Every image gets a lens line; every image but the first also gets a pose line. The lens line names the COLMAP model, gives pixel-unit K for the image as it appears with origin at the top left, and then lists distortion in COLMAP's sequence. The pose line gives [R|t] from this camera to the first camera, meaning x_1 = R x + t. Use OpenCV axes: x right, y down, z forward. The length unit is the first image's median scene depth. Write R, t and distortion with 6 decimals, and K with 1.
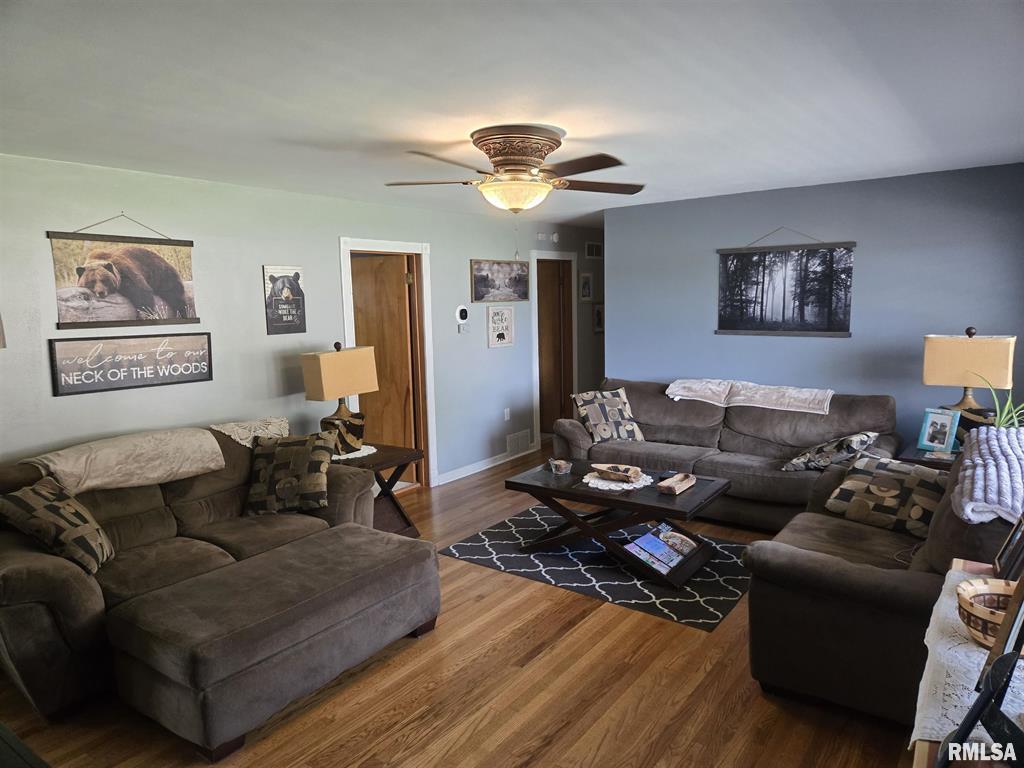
lens RADIAL K [[686.2, 0, 515.6], [0, 686.2, 378.5], [0, 0, 1]] dist [0.058304, -0.058068]
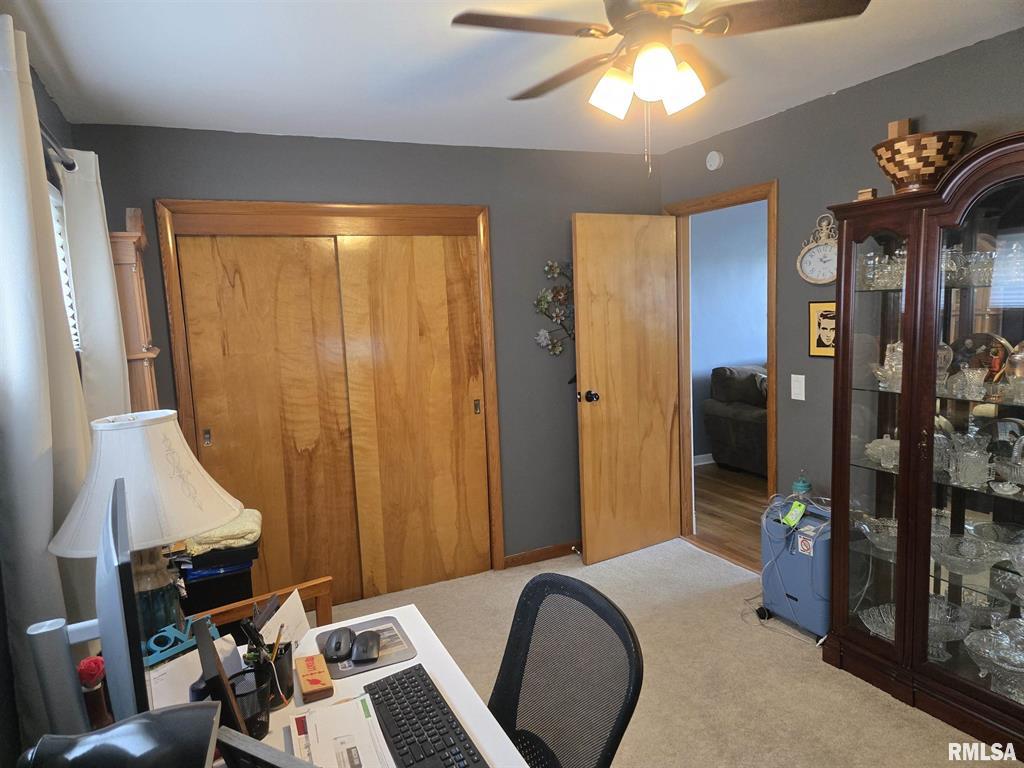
lens RADIAL K [[686.2, 0, 515.6], [0, 686.2, 378.5], [0, 0, 1]] dist [0.058304, -0.058068]
pose [[0.932243, 0.033568, -0.360274, -0.062299], [-0.022019, 0.999105, 0.036116, -0.038656], [0.361163, -0.025736, 0.932147, 0.306352]]
